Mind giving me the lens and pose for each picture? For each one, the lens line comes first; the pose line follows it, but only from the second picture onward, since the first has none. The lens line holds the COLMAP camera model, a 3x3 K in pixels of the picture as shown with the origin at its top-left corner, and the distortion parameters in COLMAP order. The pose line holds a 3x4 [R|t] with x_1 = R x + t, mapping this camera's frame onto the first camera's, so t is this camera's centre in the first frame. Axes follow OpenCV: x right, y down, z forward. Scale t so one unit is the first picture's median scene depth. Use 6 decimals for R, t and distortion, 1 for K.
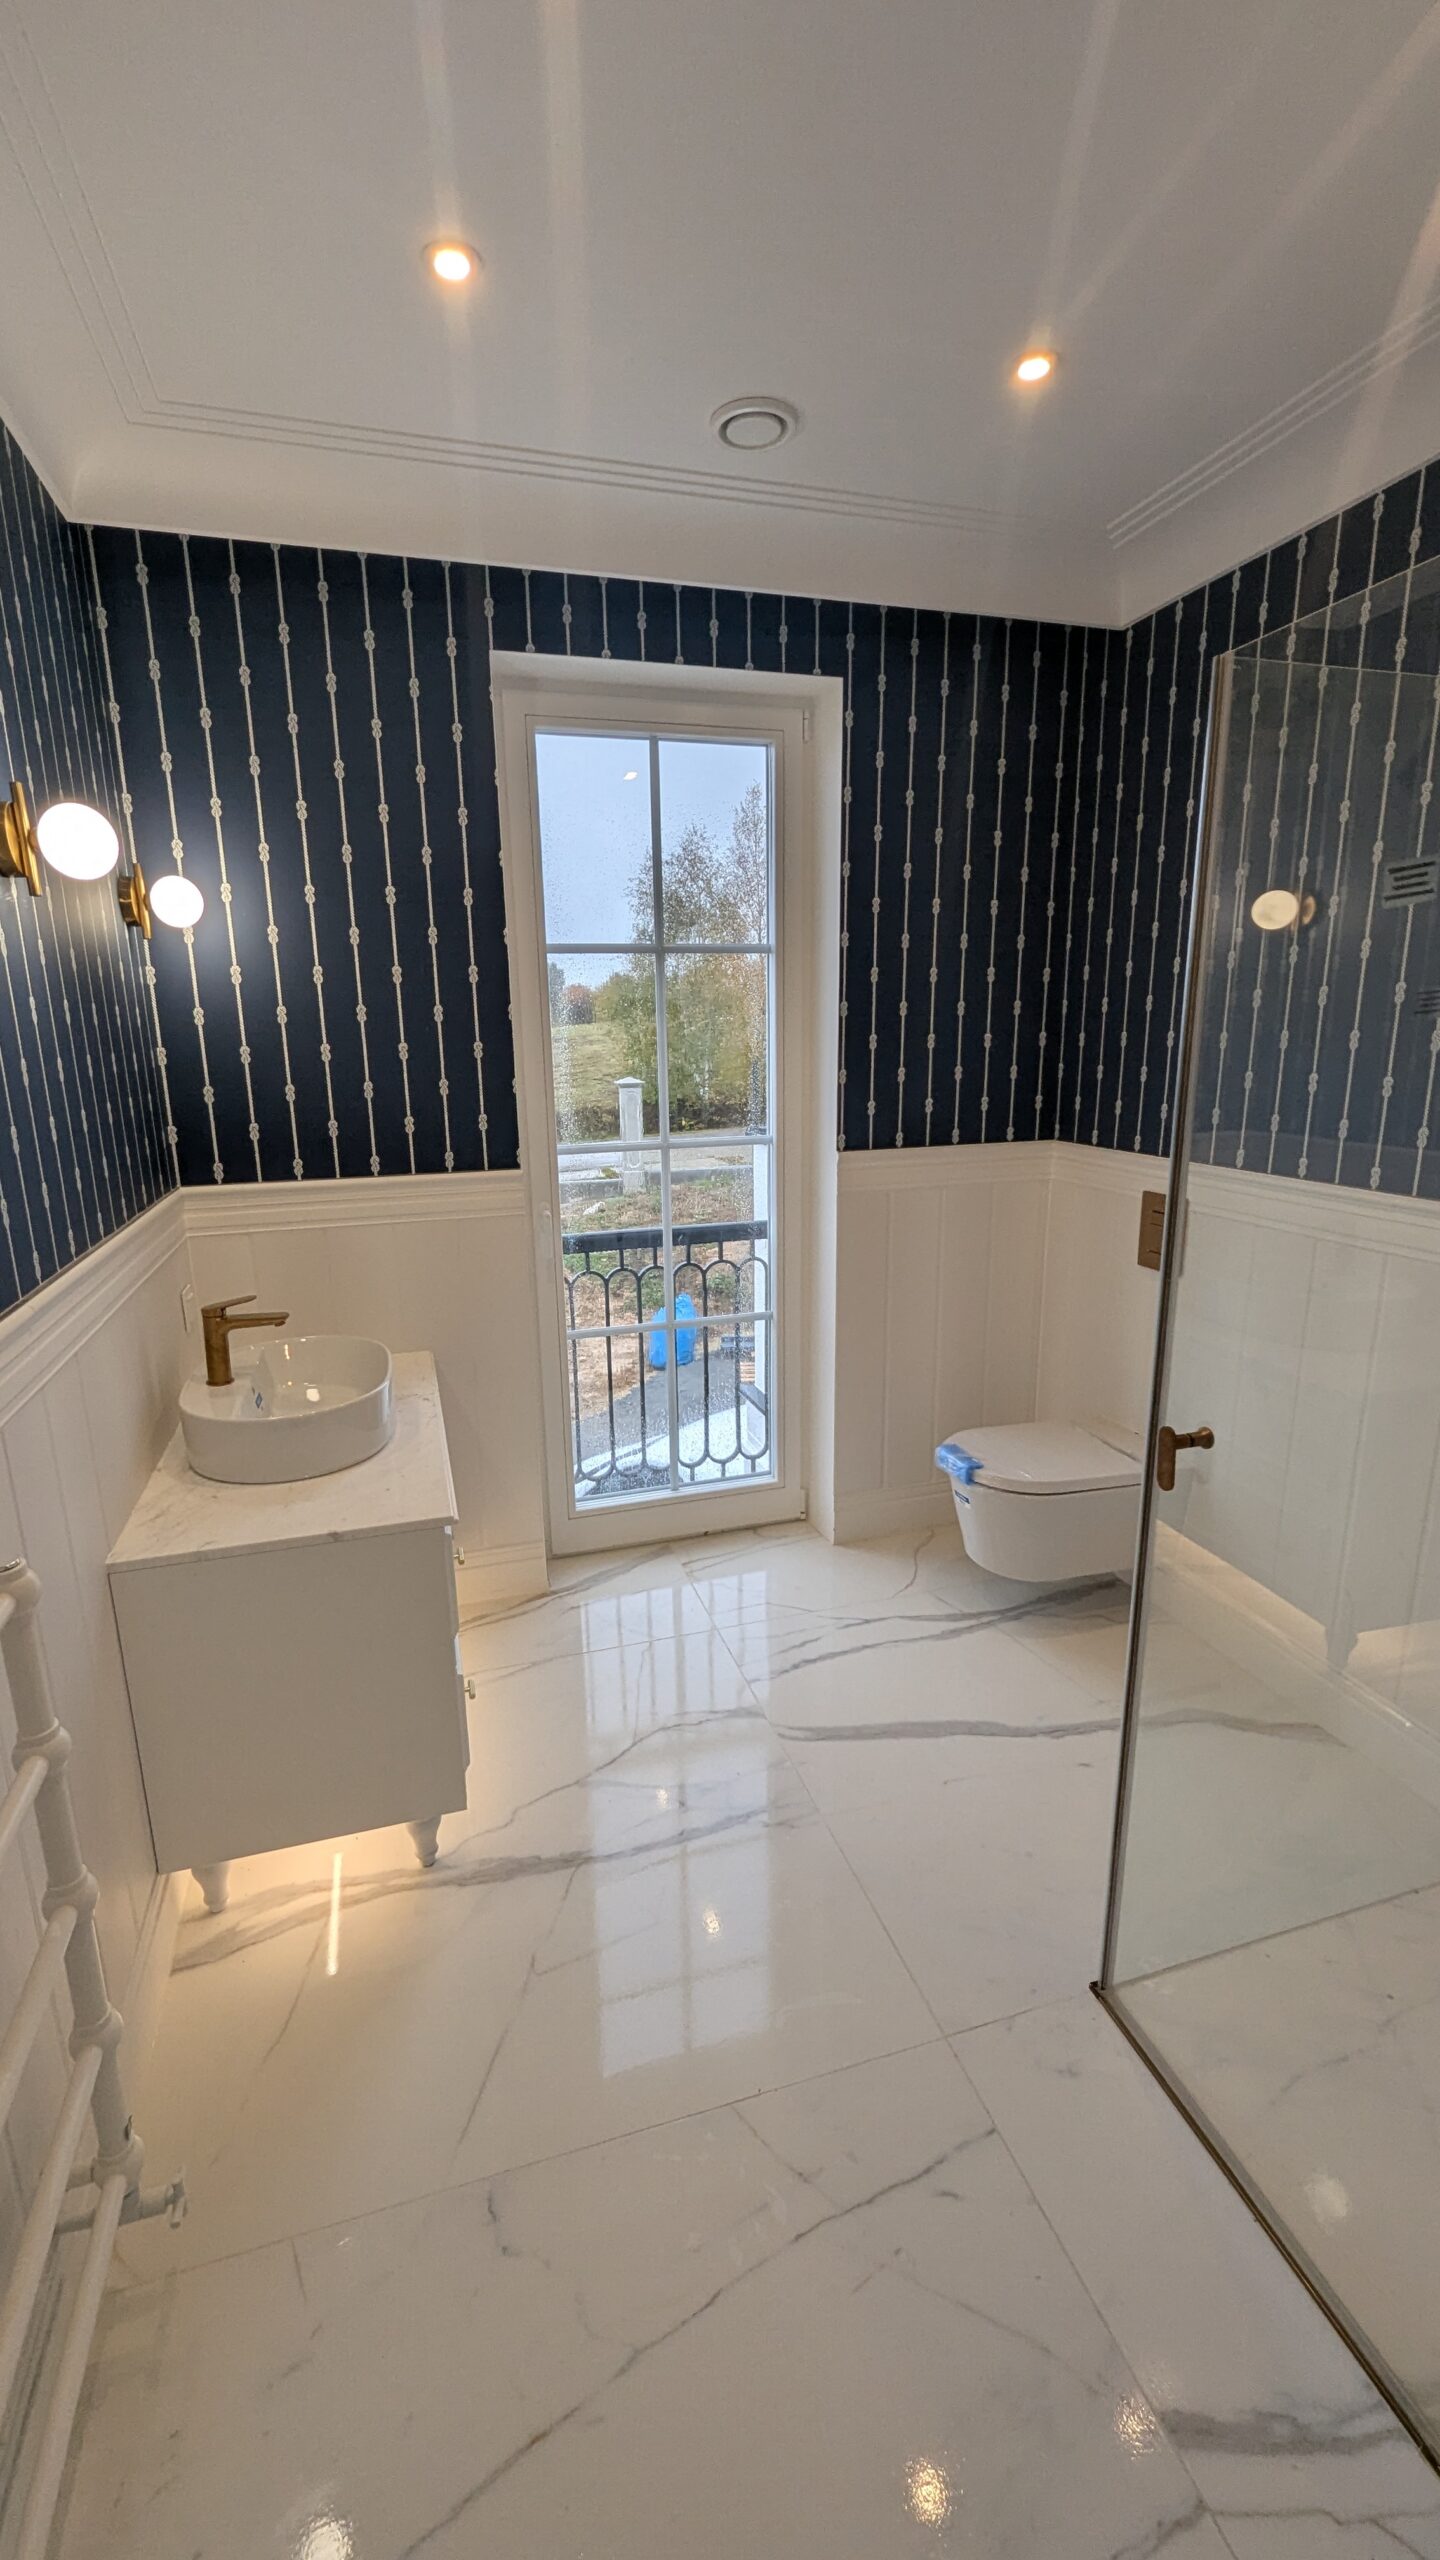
lens RADIAL K [[1046.9, 0, 710.4], [0, 1046.9, 1282.4], [0, 0, 1]] dist [0.003555, 0.000008]
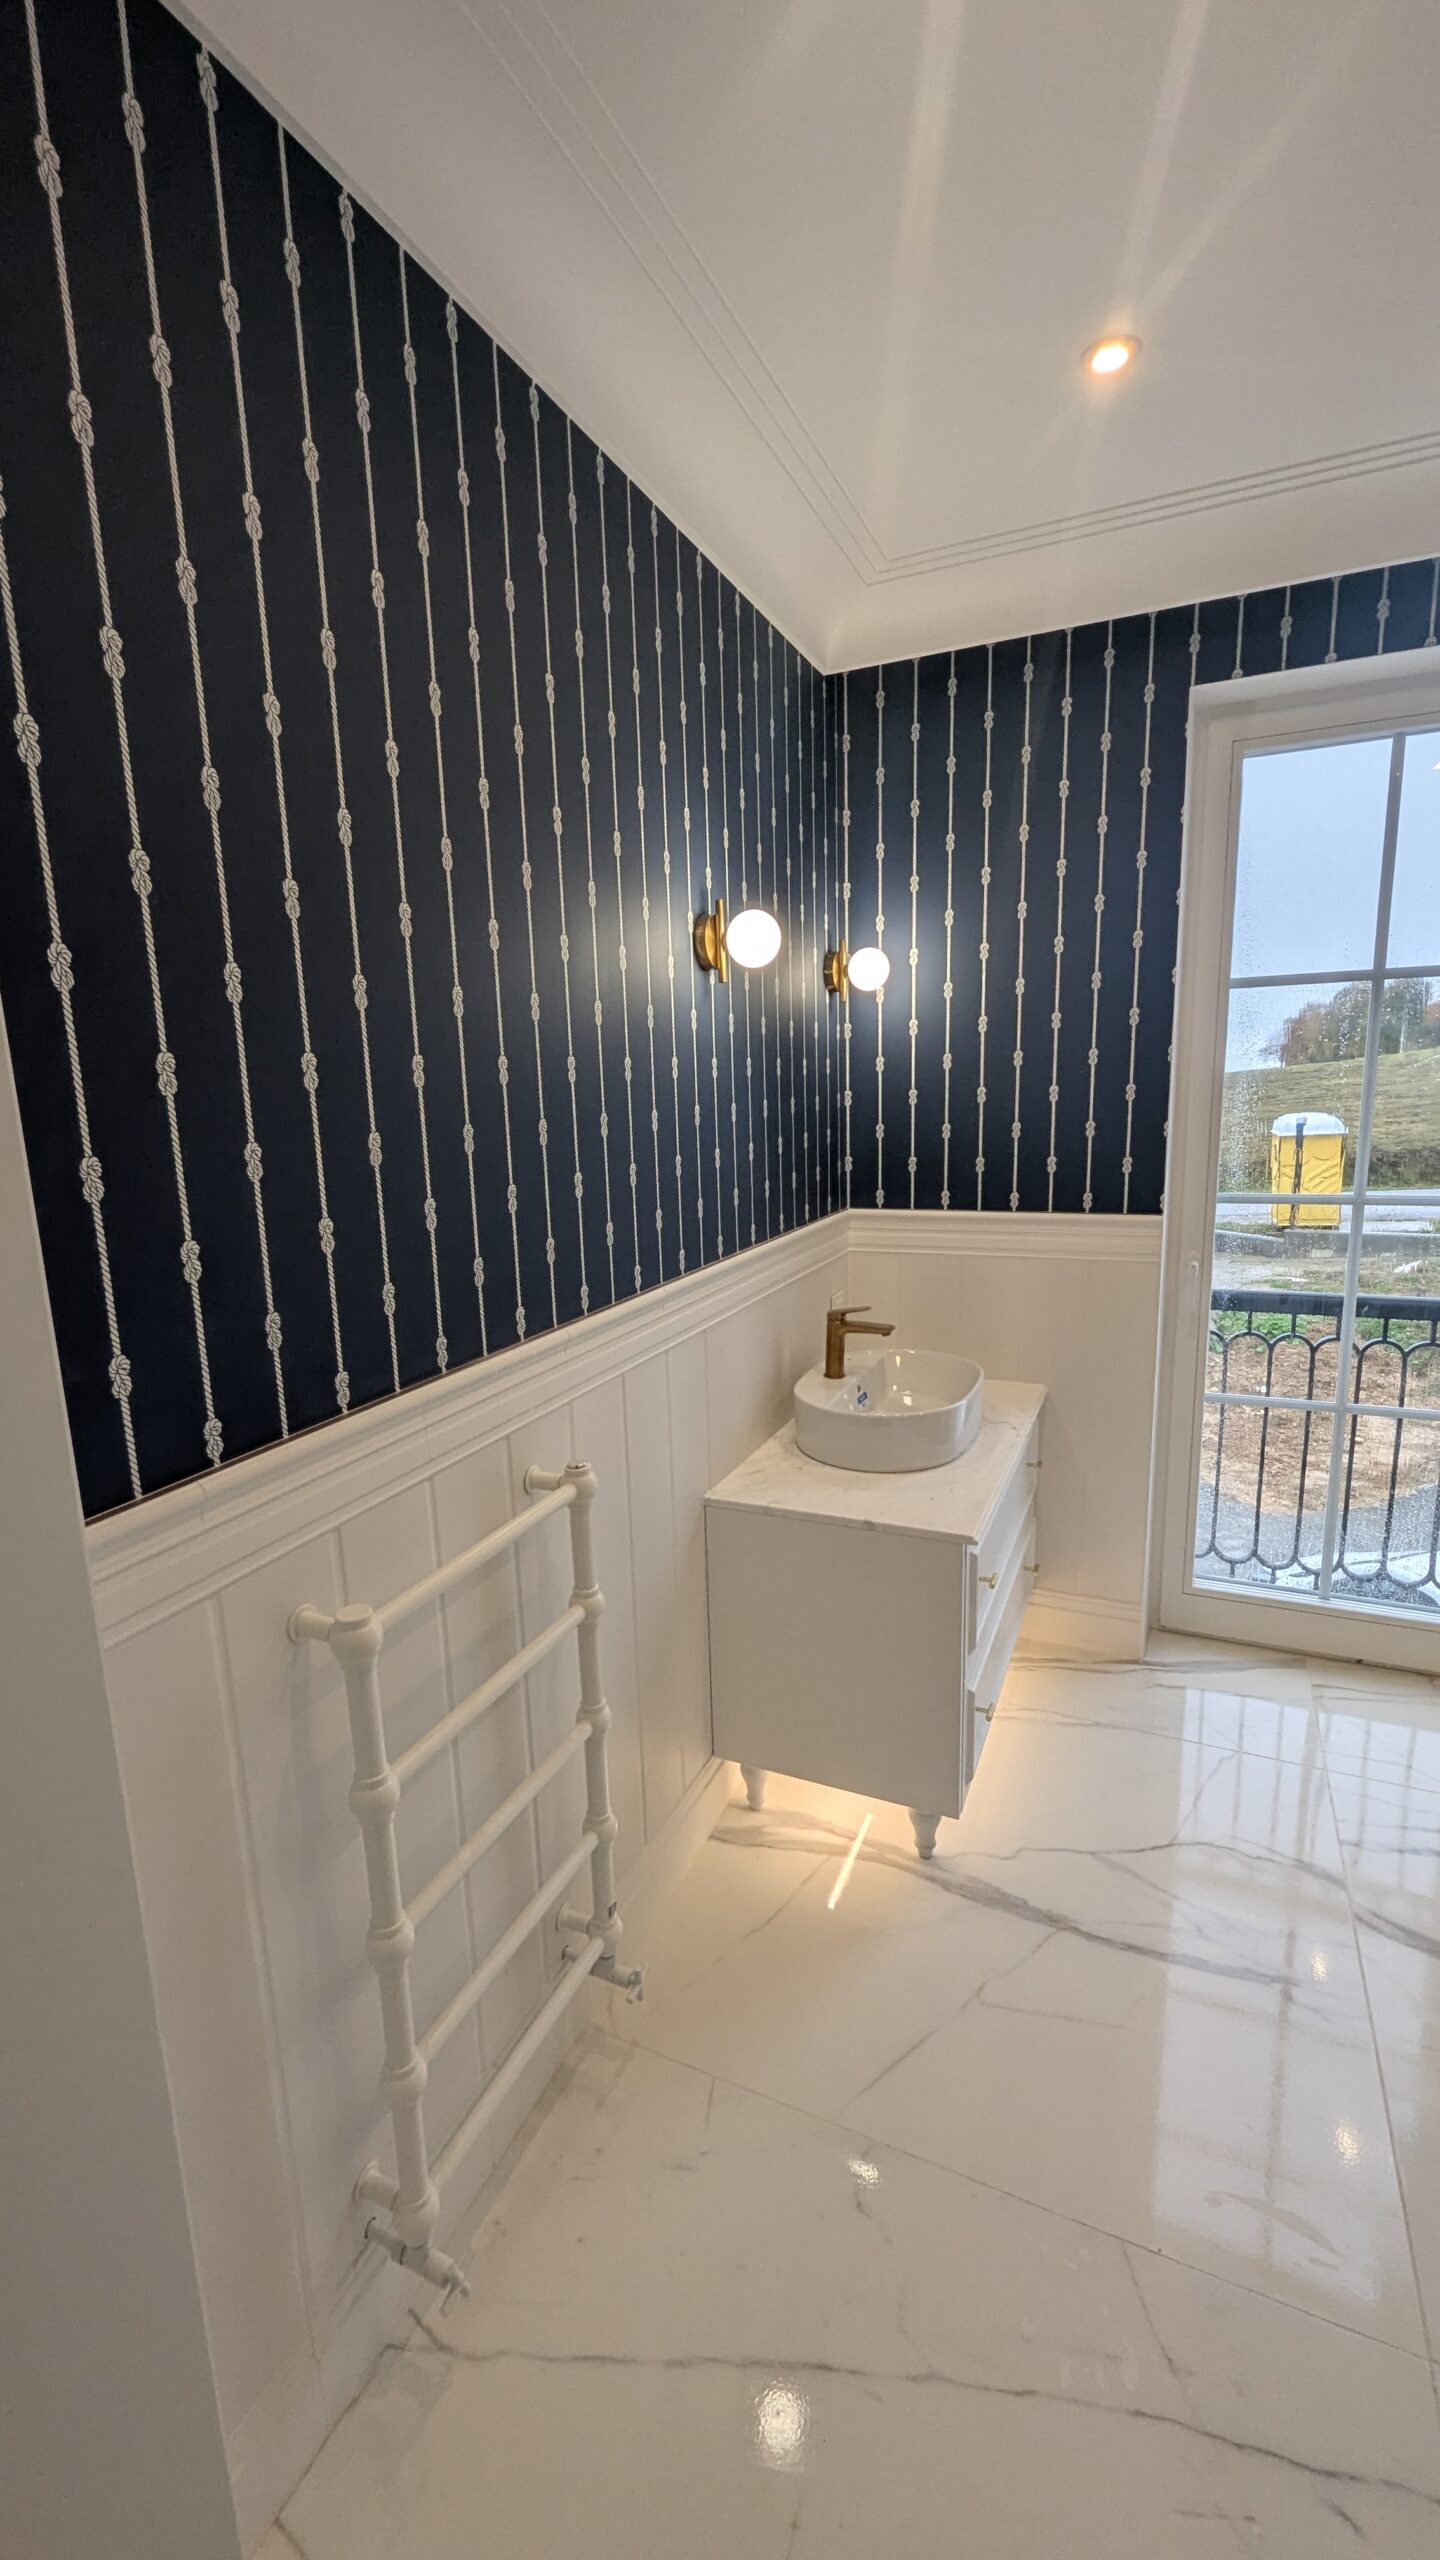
lens RADIAL K [[1046.9, 0, 712.2], [0, 1046.9, 1282.8], [0, 0, 1]] dist [0.003555, 0.000008]
pose [[0.762448, 0.116836, -0.636414, 0.140511], [-0.134849, 0.990658, 0.020316, -0.011707], [0.632842, 0.070330, 0.771080, 0.001030]]
